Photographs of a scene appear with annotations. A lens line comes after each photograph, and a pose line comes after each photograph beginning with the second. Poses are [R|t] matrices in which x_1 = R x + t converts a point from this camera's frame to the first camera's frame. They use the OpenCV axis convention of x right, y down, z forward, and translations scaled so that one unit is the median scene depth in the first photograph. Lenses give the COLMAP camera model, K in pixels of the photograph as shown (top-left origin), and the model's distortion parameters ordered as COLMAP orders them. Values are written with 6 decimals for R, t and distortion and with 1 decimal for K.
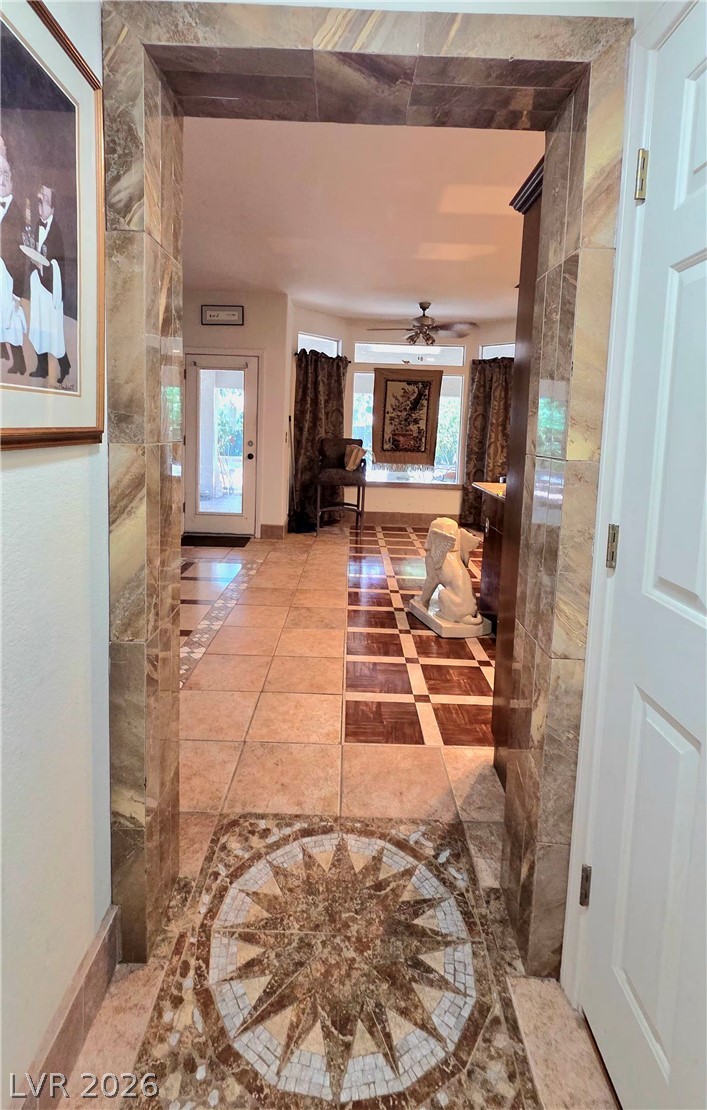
lens RADIAL K [[518.7, 0, 349.0], [0, 518.7, 474.0], [0, 0, 1]] dist [-0.000480, -0.000001]
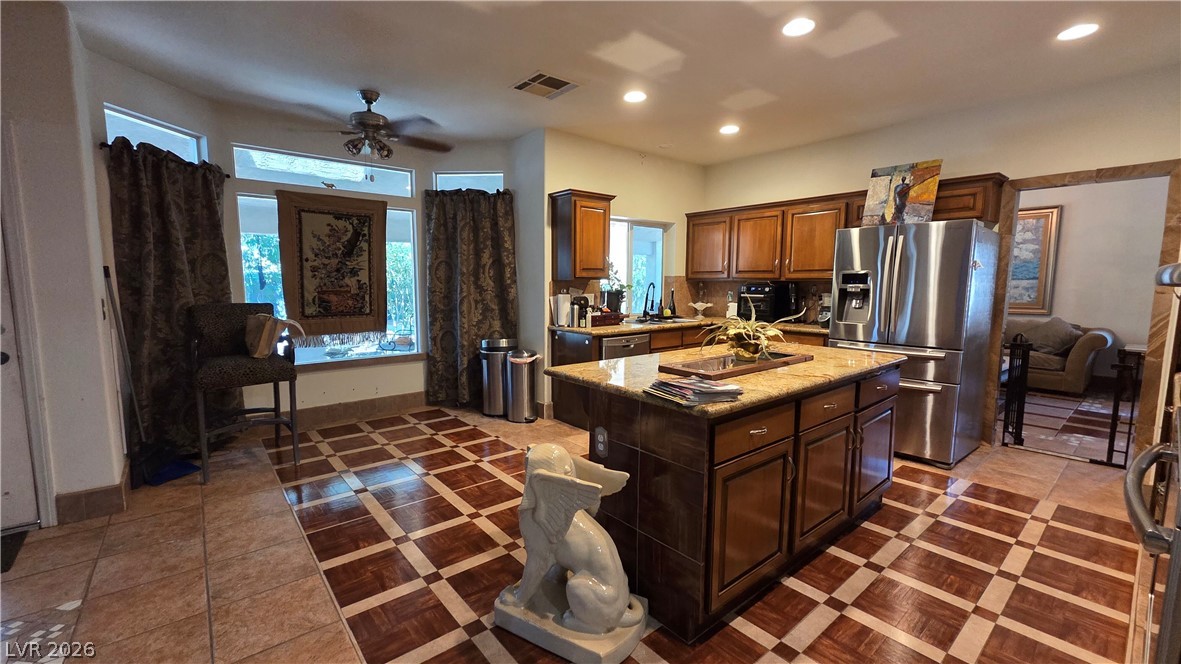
lens RADIAL K [[482.1, 0, 584.8], [0, 482.1, 335.8], [0, 0, 1]] dist [0.003178, -0.000065]
pose [[0.767378, -0.104098, 0.632688, -0.056055], [0.080993, 0.994566, 0.065404, -0.034696], [-0.636059, 0.001054, 0.771640, 0.309583]]
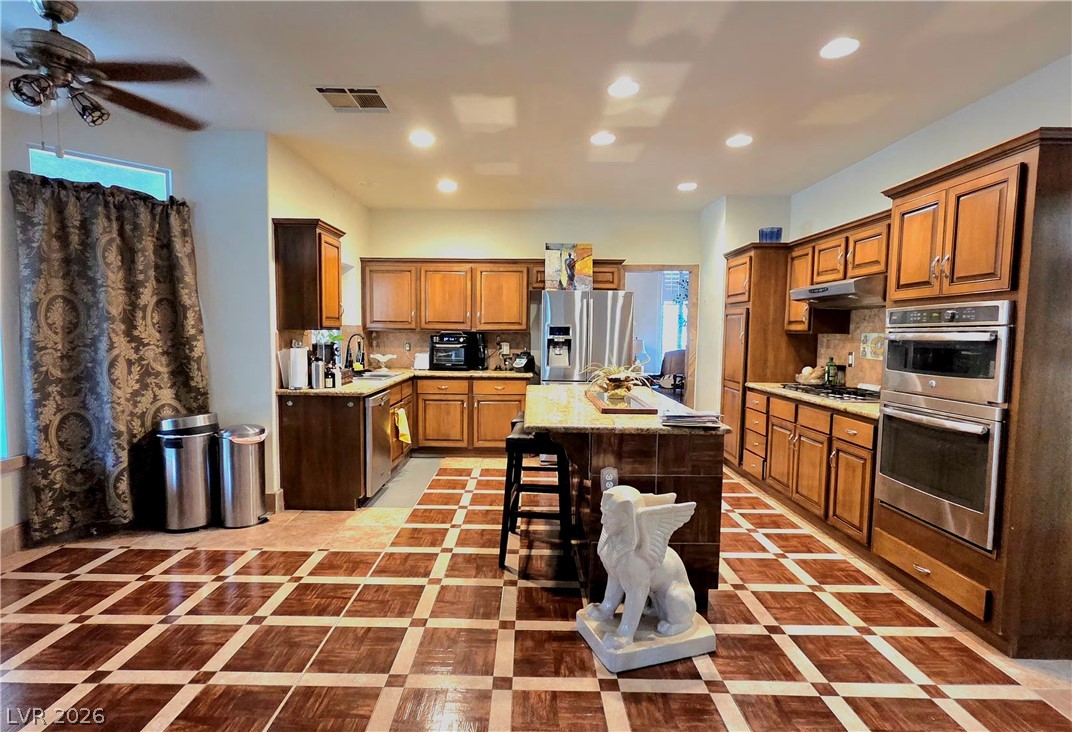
lens RADIAL K [[533.1, 0, 522.1], [0, 533.1, 370.7], [0, 0, 1]] dist [0.003108, 0.000306]
pose [[0.009336, -0.108345, 0.994070, -0.232135], [0.080095, 0.991000, 0.107258, -0.069698], [-0.996744, 0.078618, 0.017930, 0.595913]]
